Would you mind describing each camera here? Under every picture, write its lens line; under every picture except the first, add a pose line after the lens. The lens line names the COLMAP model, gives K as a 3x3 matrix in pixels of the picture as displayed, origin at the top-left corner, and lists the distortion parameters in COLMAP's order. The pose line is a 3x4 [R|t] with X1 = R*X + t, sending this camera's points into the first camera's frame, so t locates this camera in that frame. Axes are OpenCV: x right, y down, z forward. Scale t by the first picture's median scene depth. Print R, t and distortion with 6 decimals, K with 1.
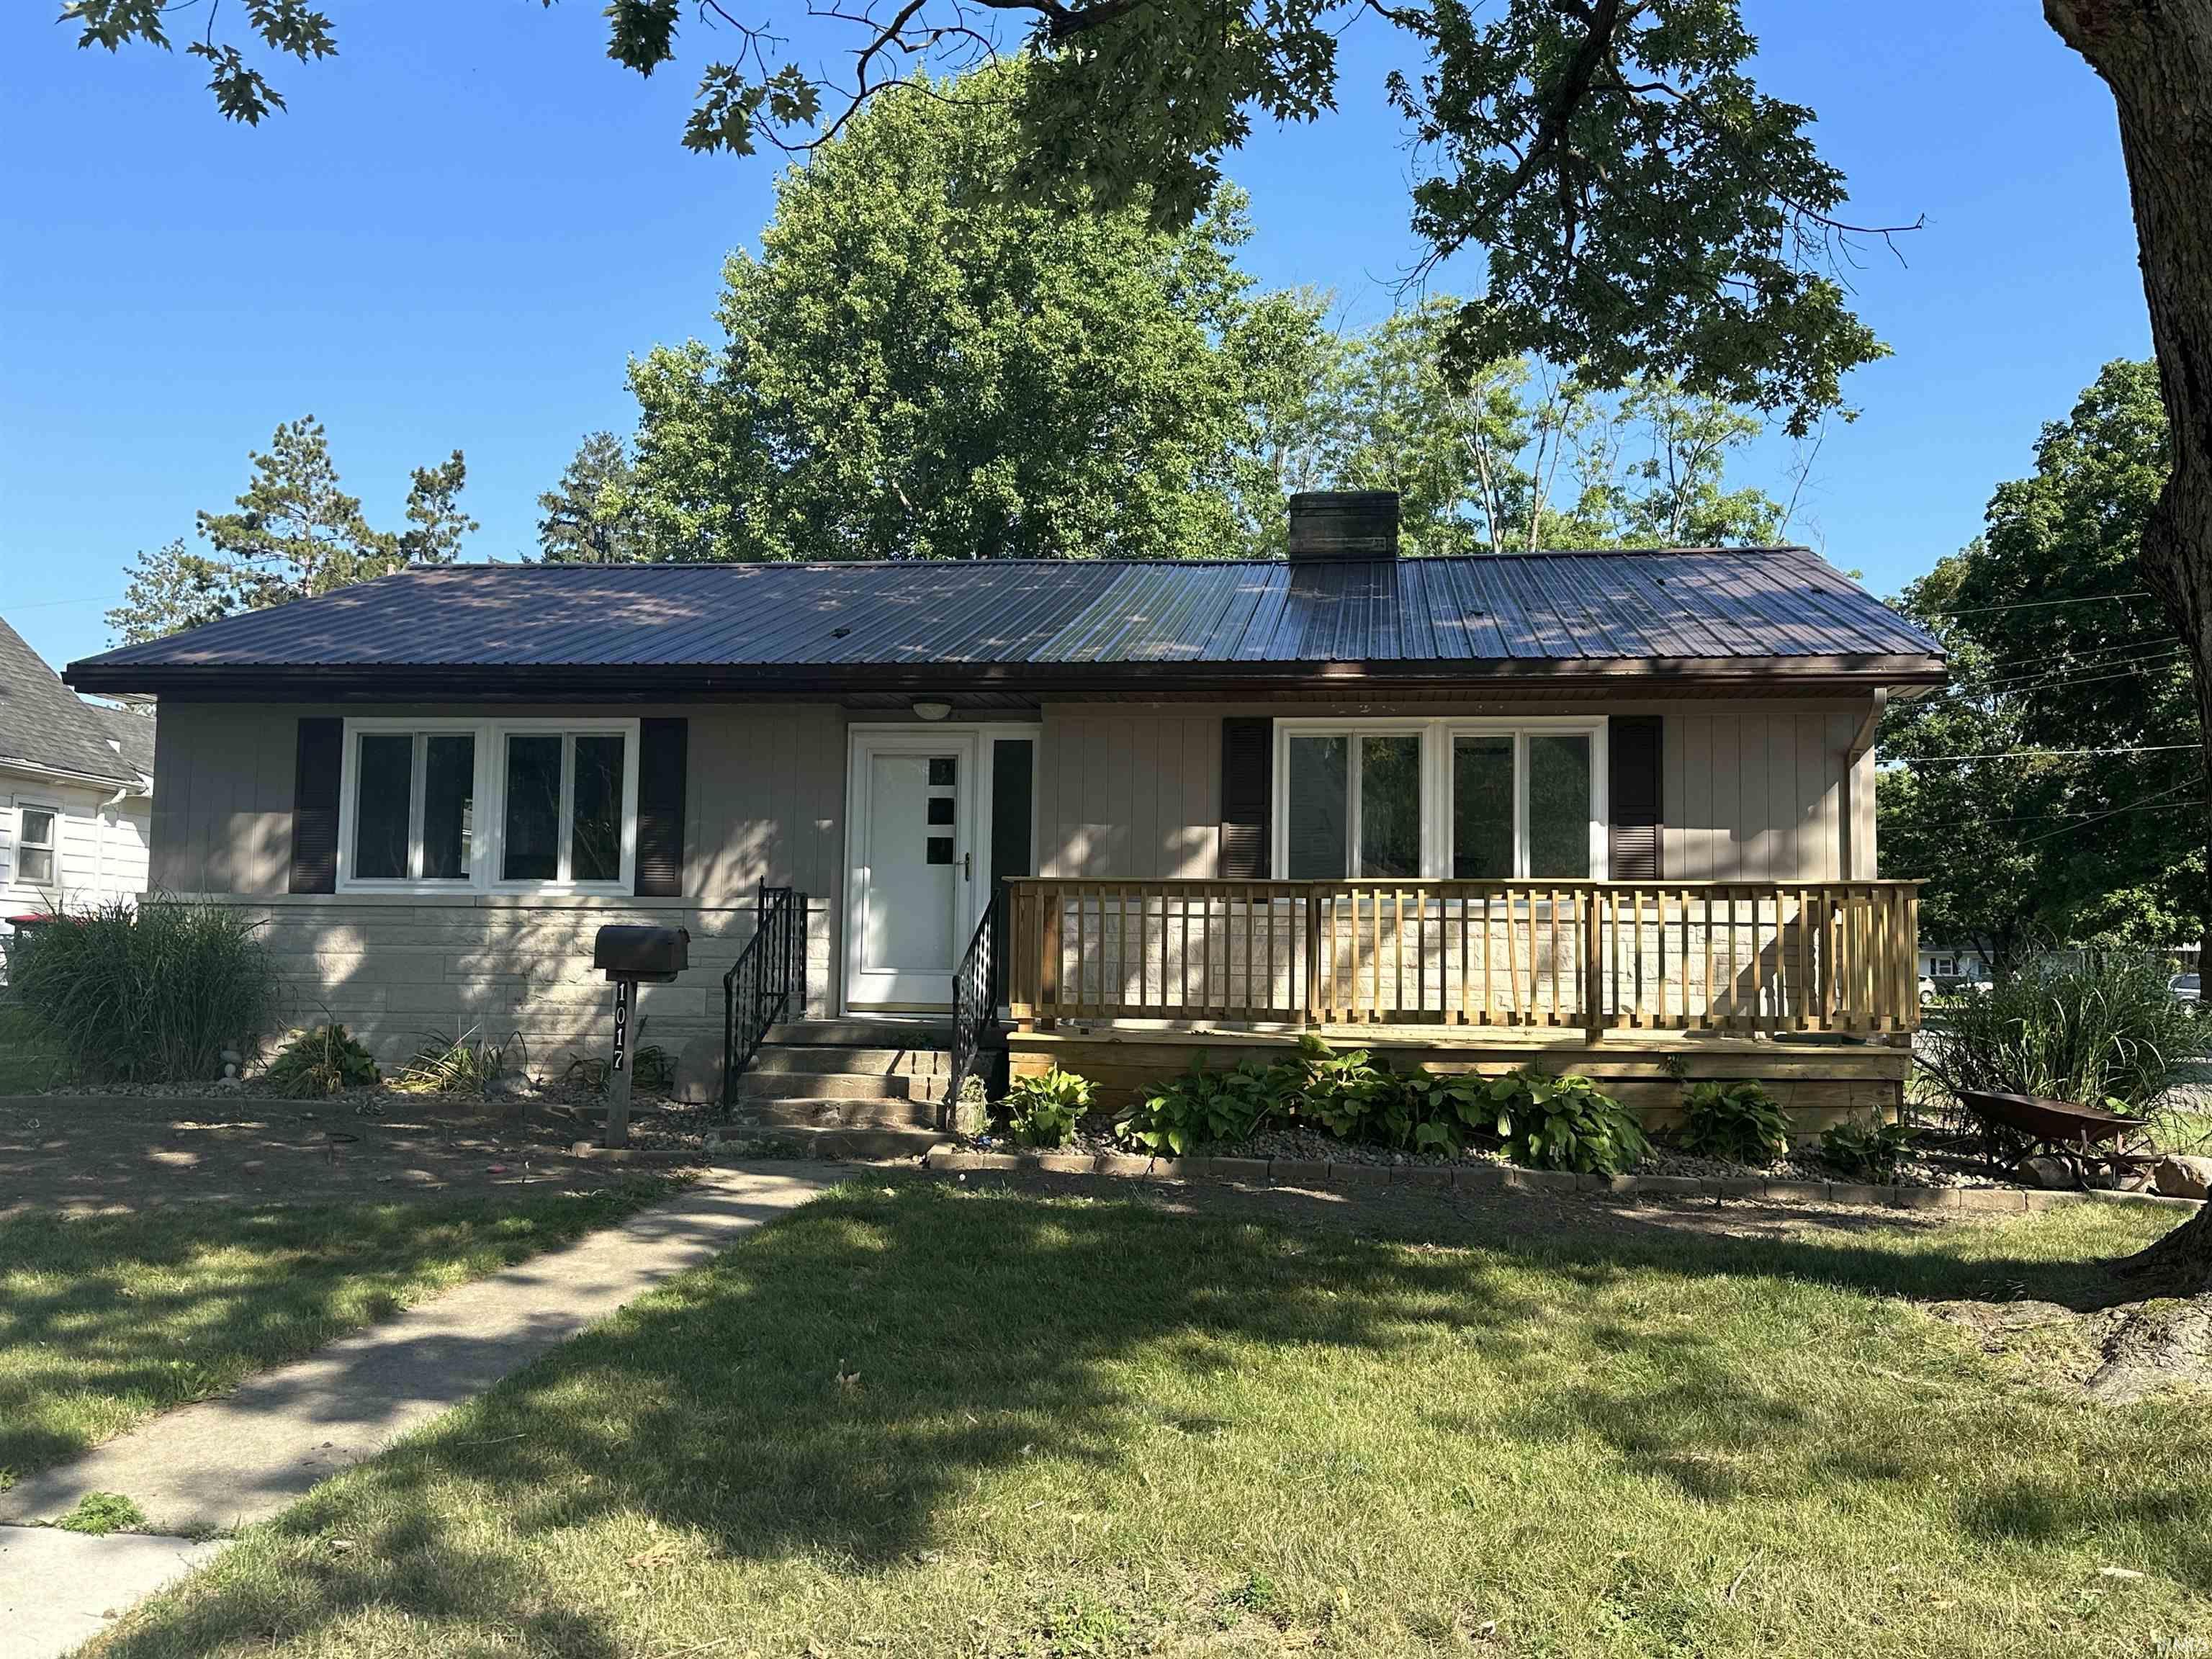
lens RADIAL K [[1870.7, 0, 1106.2], [0, 1870.7, 831.6], [0, 0, 1]] dist [0.007561, -0.000820]
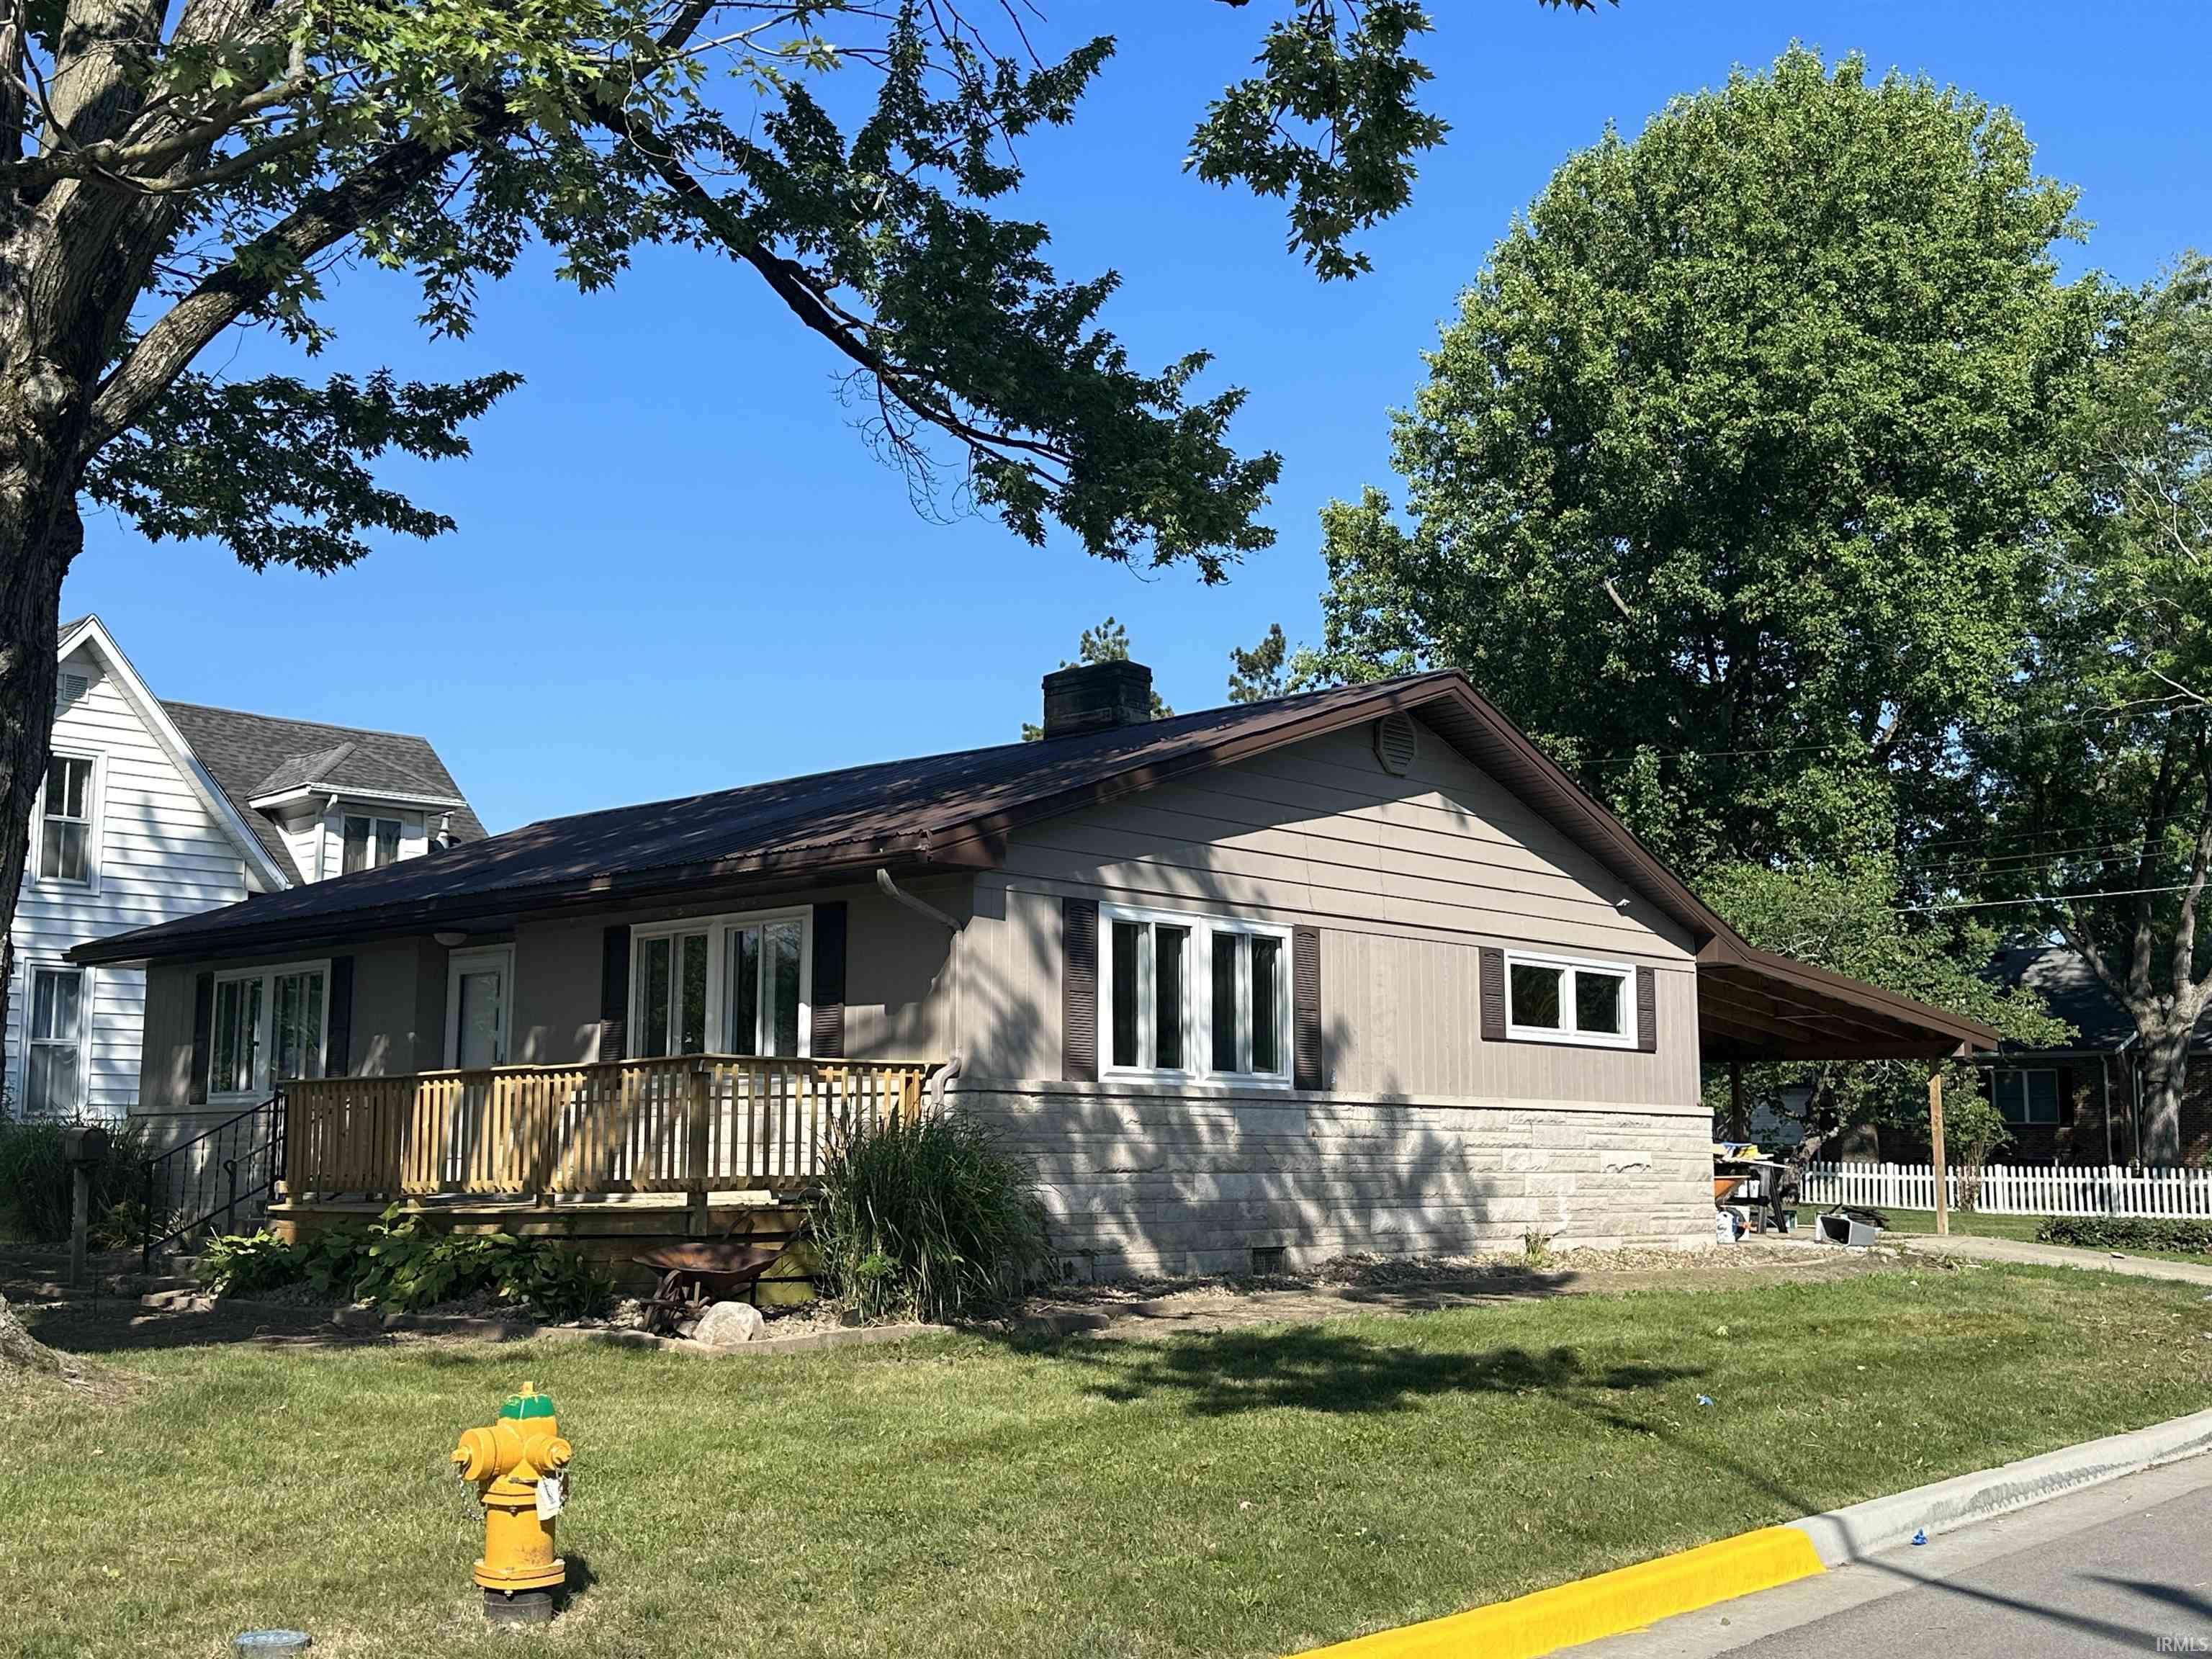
lens RADIAL K [[2336.3, 0, 1104.2], [0, 2336.3, 827.7], [0, 0, 1]] dist [0.022704, 0.000000]
pose [[0.787957, -0.100002, -0.607556, 1.193109], [0.053933, 0.994140, -0.093685, 0.028787], [0.613364, 0.041052, 0.788733, 0.038931]]
